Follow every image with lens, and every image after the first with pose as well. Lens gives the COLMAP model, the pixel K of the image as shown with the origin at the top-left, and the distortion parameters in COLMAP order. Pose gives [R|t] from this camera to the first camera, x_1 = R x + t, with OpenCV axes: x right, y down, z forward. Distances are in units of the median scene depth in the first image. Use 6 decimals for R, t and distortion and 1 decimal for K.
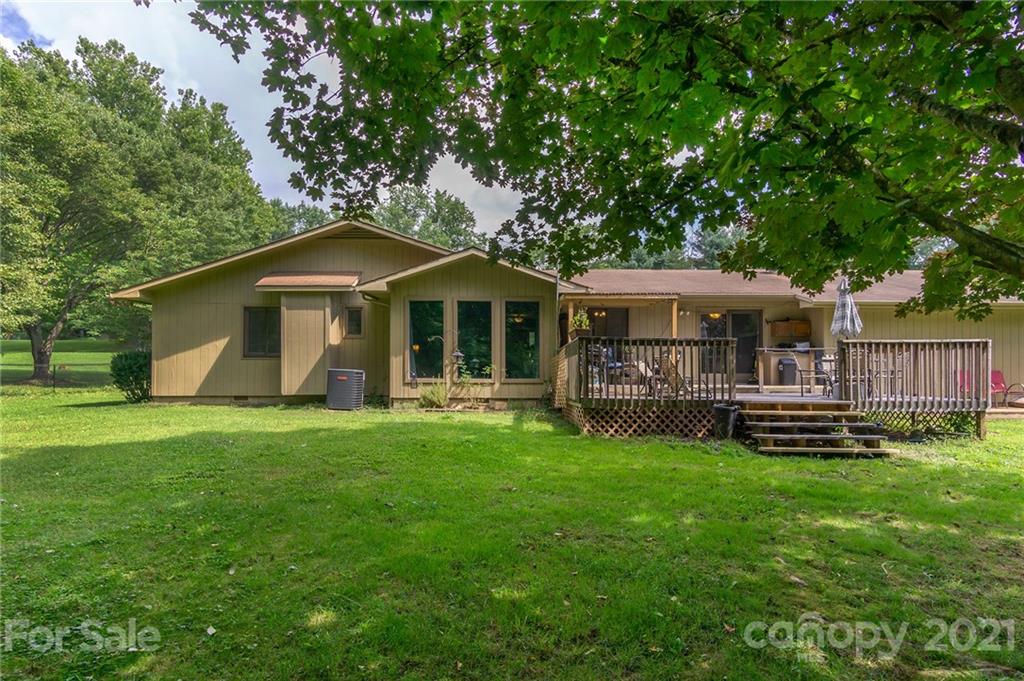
lens RADIAL K [[538.0, 0, 512.0], [0, 538.0, 340.5], [0, 0, 1]] dist [0.000566, -0.000022]
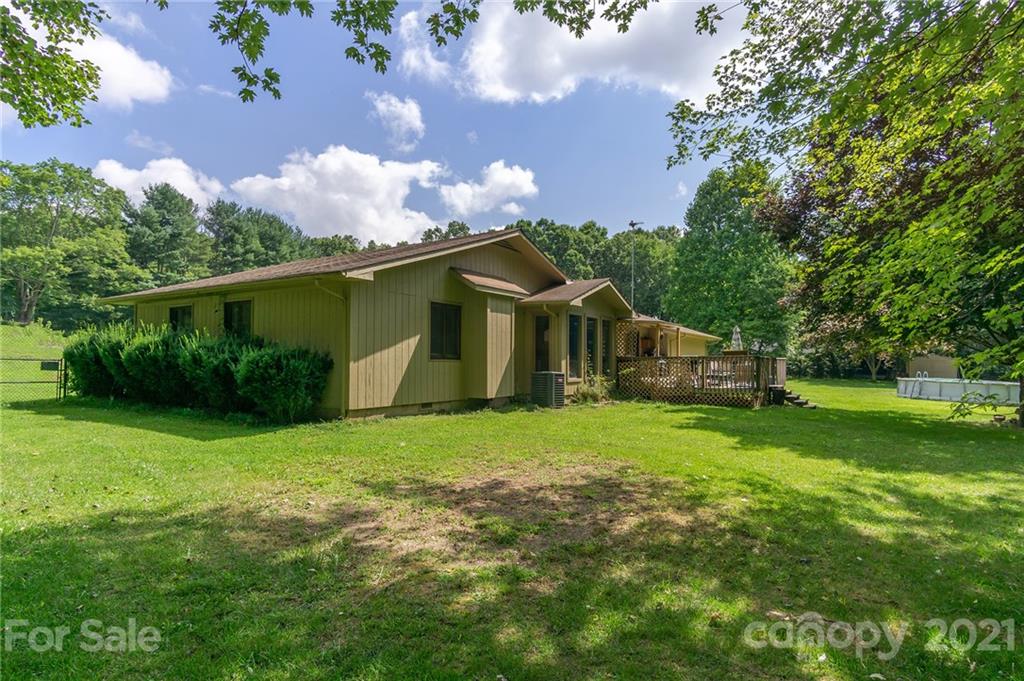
lens RADIAL K [[538.0, 0, 512.0], [0, 538.0, 340.5], [0, 0, 1]] dist [0.000566, -0.000022]
pose [[0.588817, 0.033788, 0.807559, -1.143980], [-0.036236, 0.999225, -0.015386, 0.008993], [-0.807453, -0.020203, 0.589585, 0.370679]]
